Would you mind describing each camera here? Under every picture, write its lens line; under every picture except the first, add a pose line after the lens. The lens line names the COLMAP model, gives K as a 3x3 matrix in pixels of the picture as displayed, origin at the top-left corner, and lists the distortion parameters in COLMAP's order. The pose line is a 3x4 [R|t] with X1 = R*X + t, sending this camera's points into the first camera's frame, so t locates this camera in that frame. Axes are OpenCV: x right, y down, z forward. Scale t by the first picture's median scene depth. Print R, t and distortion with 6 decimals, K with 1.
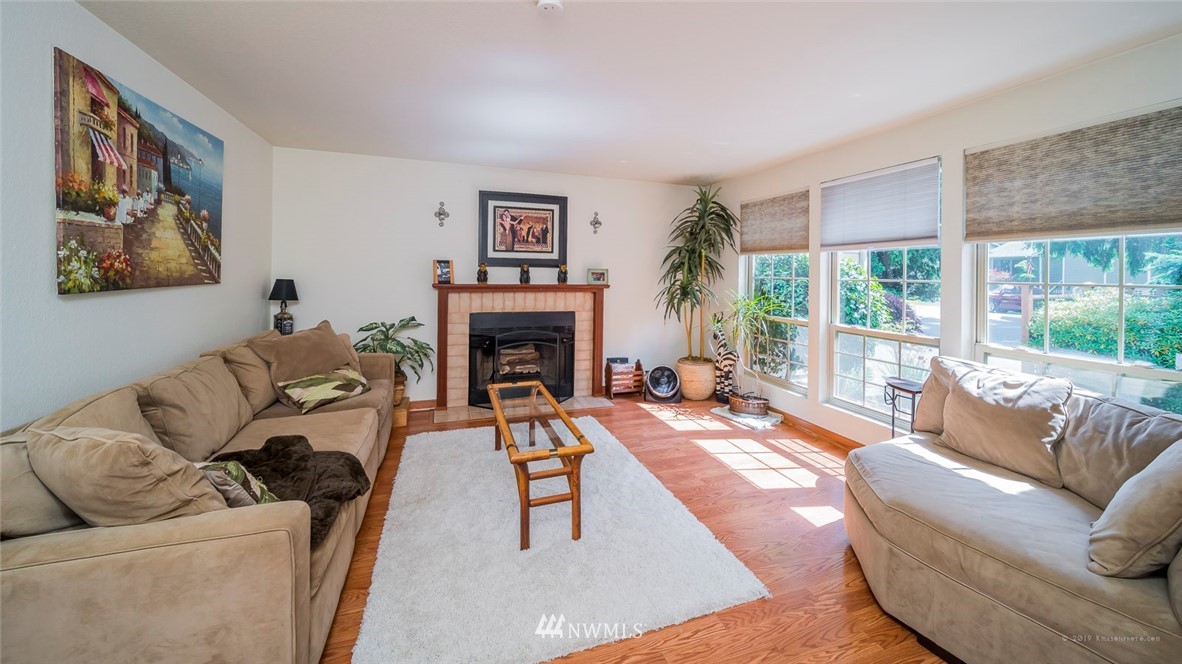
lens RADIAL K [[419.8, 0, 591.0], [0, 419.8, 268.3], [0, 0, 1]] dist [-0.001188, -0.000691]
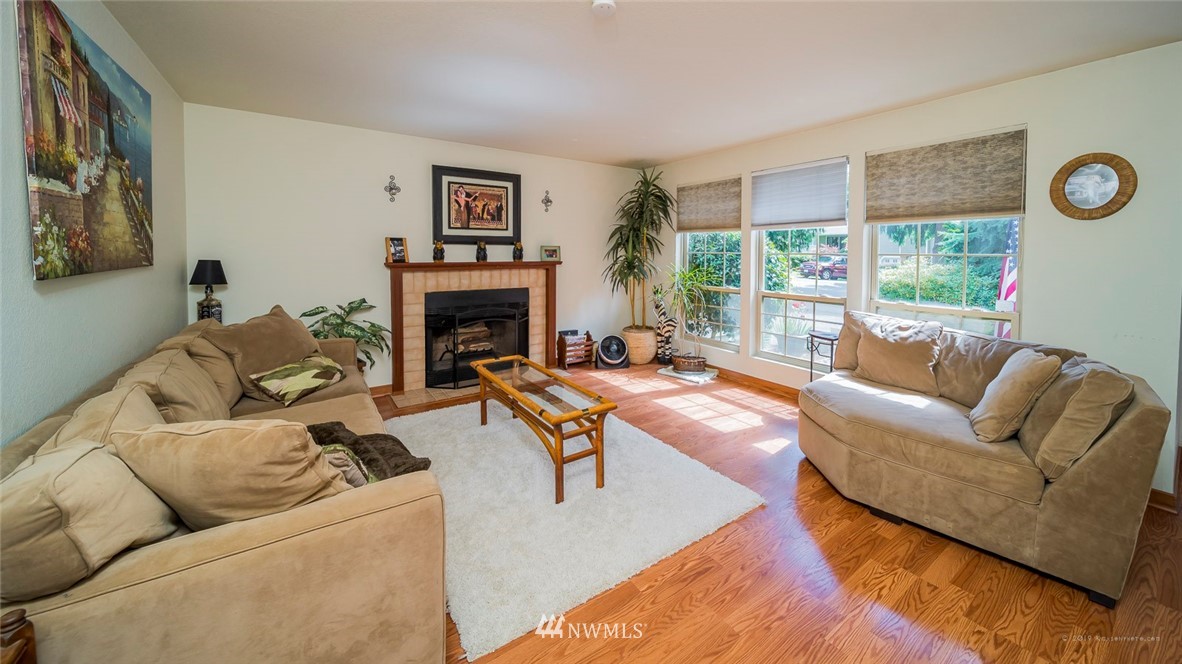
lens RADIAL K [[419.9, 0, 591.3], [0, 419.9, 259.1], [0, 0, 1]] dist [-0.001372, -0.000190]
pose [[0.965475, -0.014335, 0.260102, -0.267913], [0.006000, 0.999444, 0.032810, 0.000654], [-0.260427, -0.030117, 0.965024, -0.042844]]
